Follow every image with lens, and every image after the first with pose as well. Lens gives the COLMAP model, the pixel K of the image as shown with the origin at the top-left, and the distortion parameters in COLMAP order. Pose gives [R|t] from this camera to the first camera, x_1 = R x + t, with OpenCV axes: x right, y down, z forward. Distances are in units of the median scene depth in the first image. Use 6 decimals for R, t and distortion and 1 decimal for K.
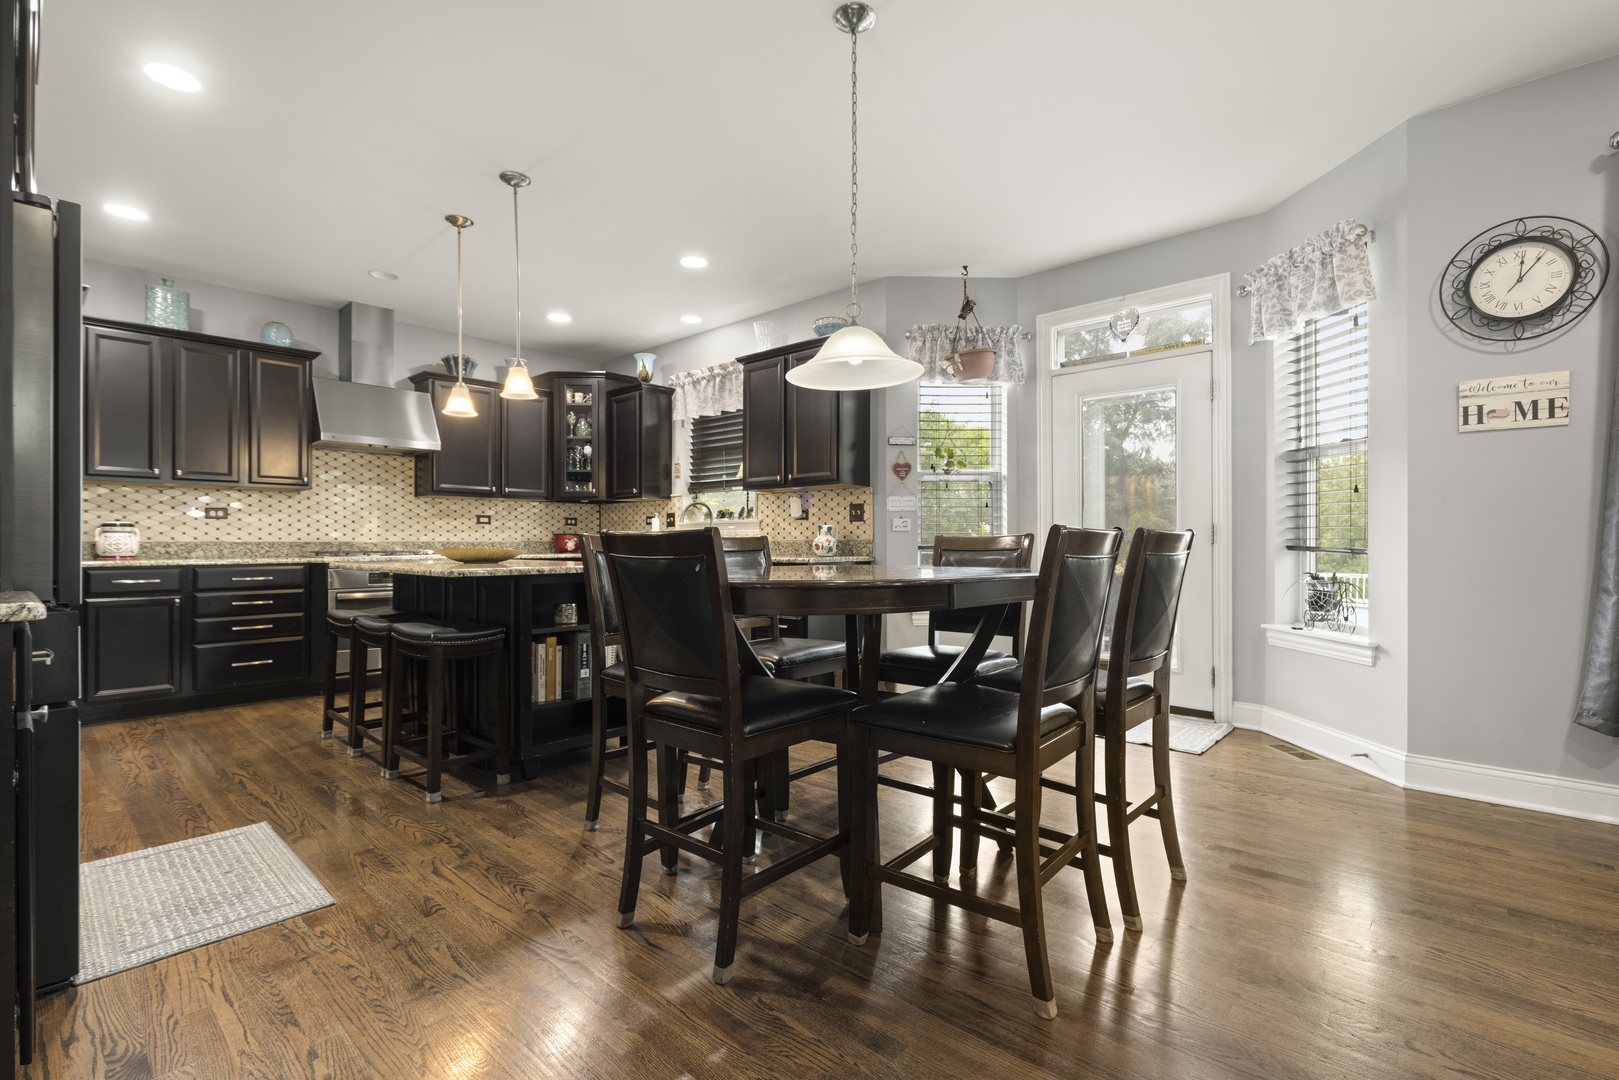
lens RADIAL K [[728.0, 0, 804.5], [0, 728.0, 544.3], [0, 0, 1]] dist [0.001770, 0.000032]
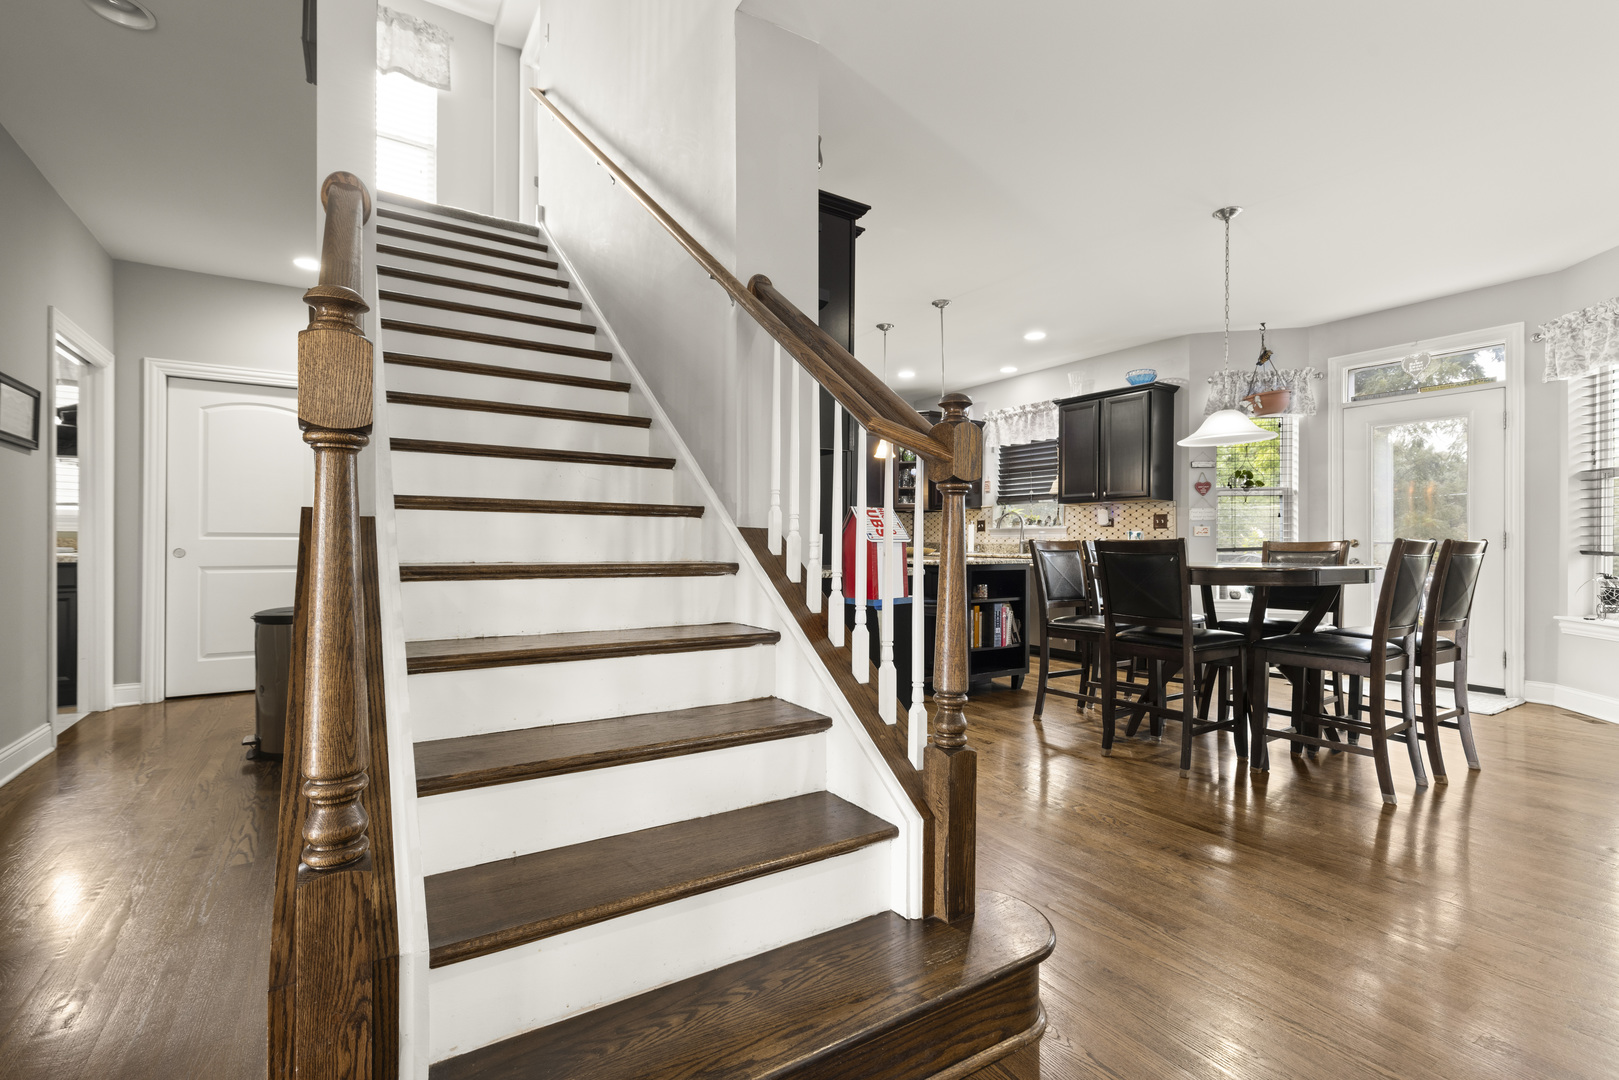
lens RADIAL K [[720.9, 0, 801.5], [0, 720.9, 542.8], [0, 0, 1]] dist [0.000113, 0.000640]
pose [[0.964740, 0.005950, -0.263138, -0.243689], [-0.006513, 0.999978, -0.001266, -0.001180], [0.263125, 0.002935, 0.964757, -0.448416]]
